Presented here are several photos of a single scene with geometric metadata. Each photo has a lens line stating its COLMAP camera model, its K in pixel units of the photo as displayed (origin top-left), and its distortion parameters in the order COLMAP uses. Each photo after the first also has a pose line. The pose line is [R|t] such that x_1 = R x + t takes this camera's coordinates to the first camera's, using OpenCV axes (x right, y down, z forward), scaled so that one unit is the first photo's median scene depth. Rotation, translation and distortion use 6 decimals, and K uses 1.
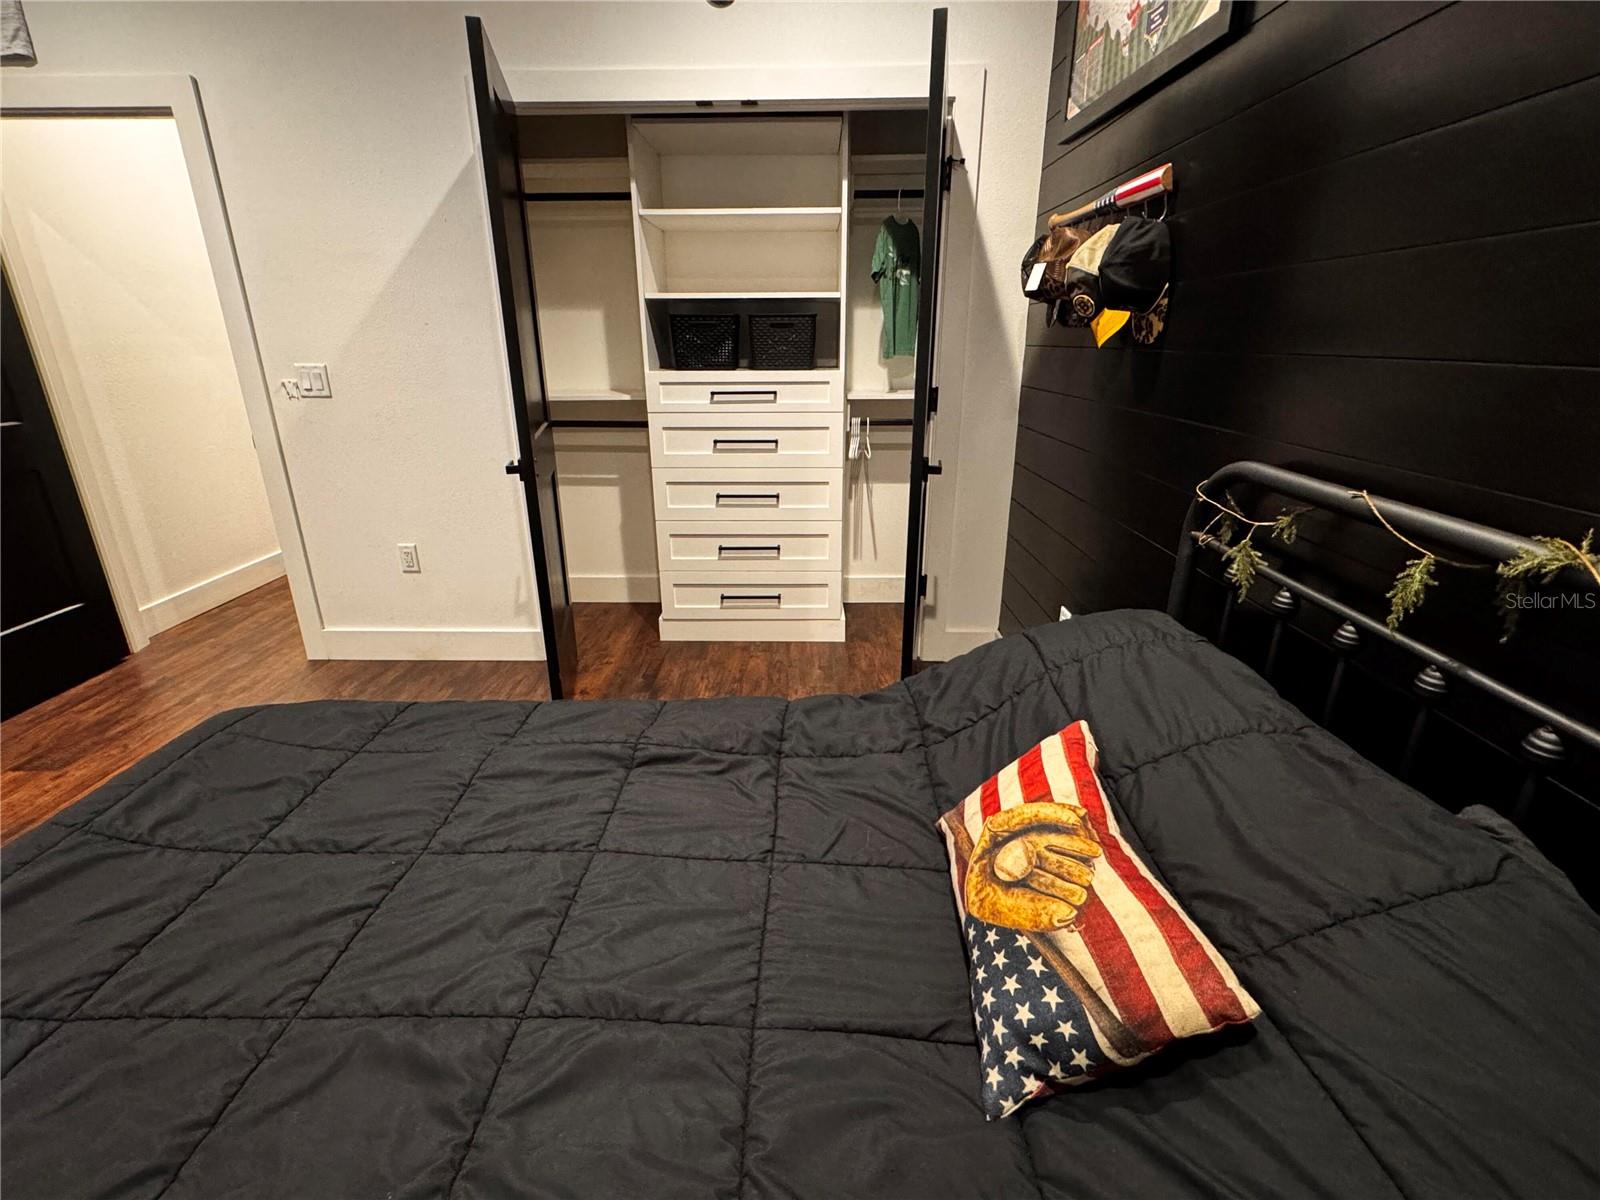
lens RADIAL K [[733.4, 0, 795.1], [0, 733.4, 599.4], [0, 0, 1]] dist [-0.004527, 0.000024]
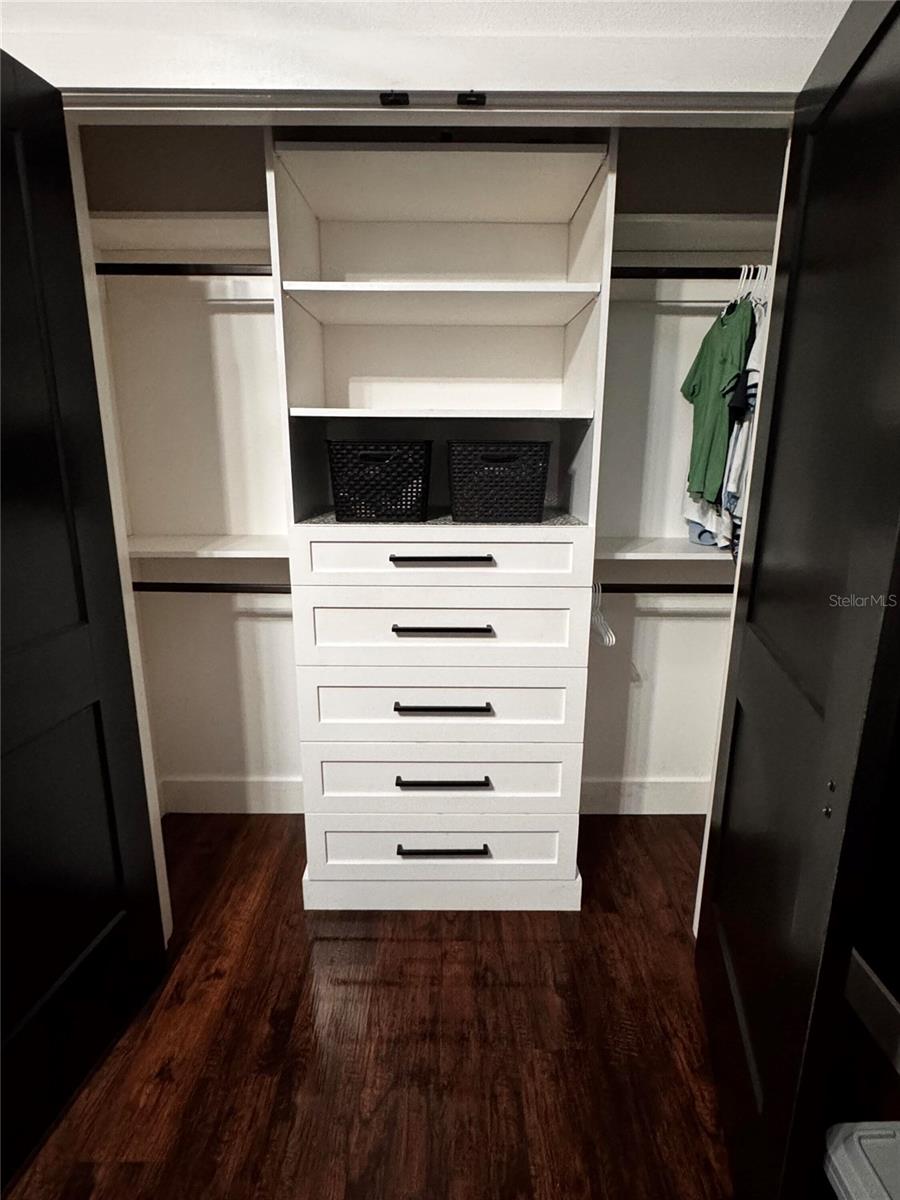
lens RADIAL K [[631.2, 0, 451.1], [0, 631.2, 597.8], [0, 0, 1]] dist [-0.000680, -0.001096]
pose [[0.999683, 0.005757, 0.024525, -0.078032], [-0.003461, 0.995694, -0.092635, -0.204843], [-0.024952, 0.092520, 0.995398, 0.469580]]
